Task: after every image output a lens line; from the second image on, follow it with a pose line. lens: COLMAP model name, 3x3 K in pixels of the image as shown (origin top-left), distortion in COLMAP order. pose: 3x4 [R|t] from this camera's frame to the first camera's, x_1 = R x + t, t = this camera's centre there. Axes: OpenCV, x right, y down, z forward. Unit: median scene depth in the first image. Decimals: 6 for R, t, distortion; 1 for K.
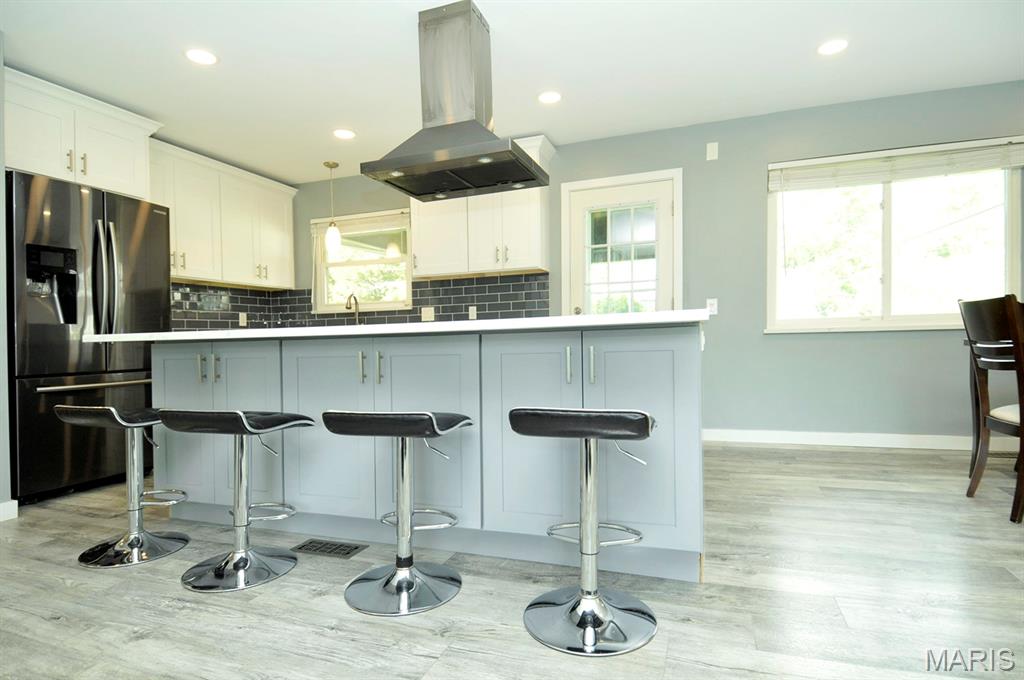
lens RADIAL K [[538.1, 0, 504.9], [0, 538.1, 355.9], [0, 0, 1]] dist [0.067625, -0.056746]
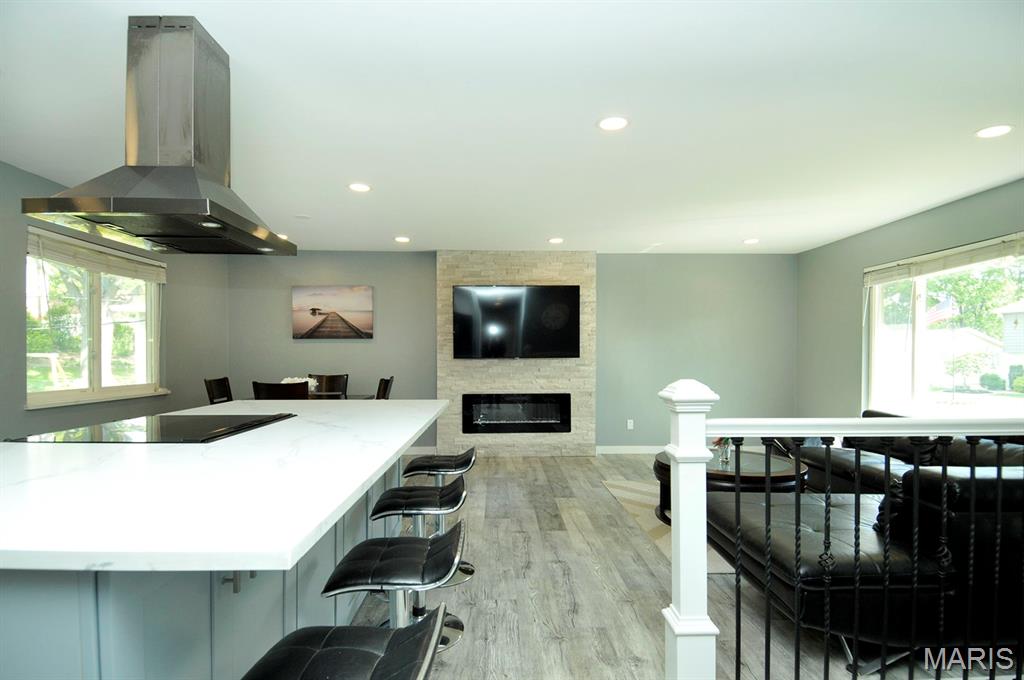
lens RADIAL K [[553.0, 0, 520.9], [0, 553.0, 353.1], [0, 0, 1]] dist [0.060117, -0.000226]
pose [[-0.378188, 0.030012, 0.925242, -0.595957], [0.041567, 0.999017, -0.015415, -0.071716], [-0.924795, 0.032630, -0.379064, 0.504414]]
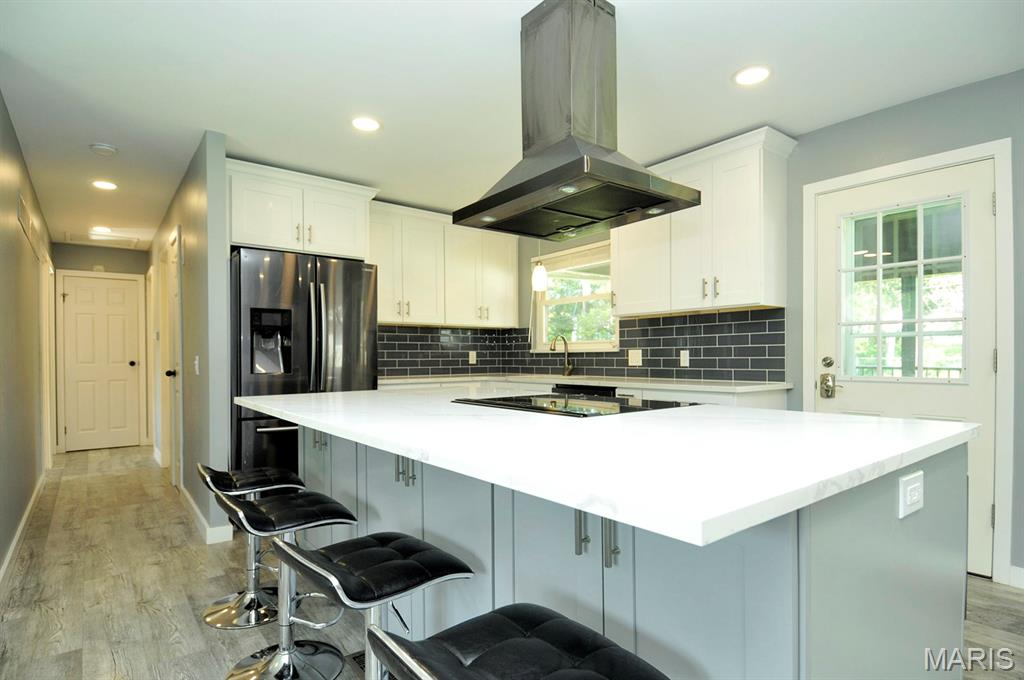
lens RADIAL K [[534.4, 0, 514.7], [0, 534.4, 362.7], [0, 0, 1]] dist [0.056703, -0.055845]
pose [[0.848614, 0.028690, -0.528235, 0.152092], [-0.035925, 0.999349, -0.003437, -0.061579], [0.527792, 0.021894, 0.849092, 0.177037]]
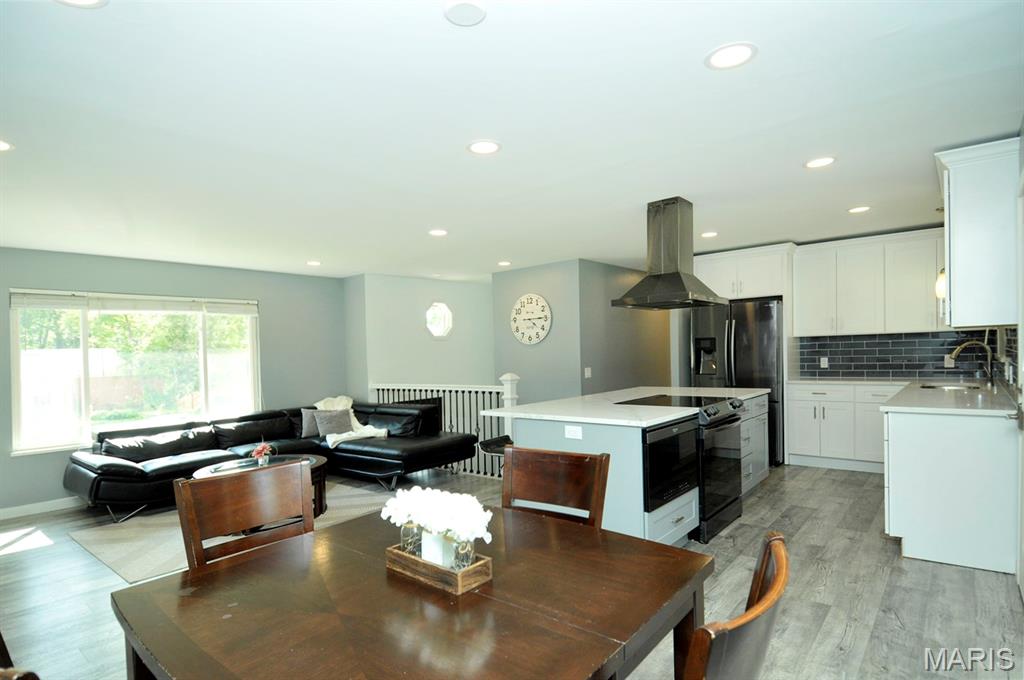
lens RADIAL K [[534.4, 0, 514.7], [0, 534.4, 362.7], [0, 0, 1]] dist [0.056703, -0.055845]
pose [[-0.340628, 0.059237, -0.938330, 0.845819], [0.009832, 0.998183, 0.059447, -0.146173], [0.940147, 0.011024, -0.340592, 0.627106]]
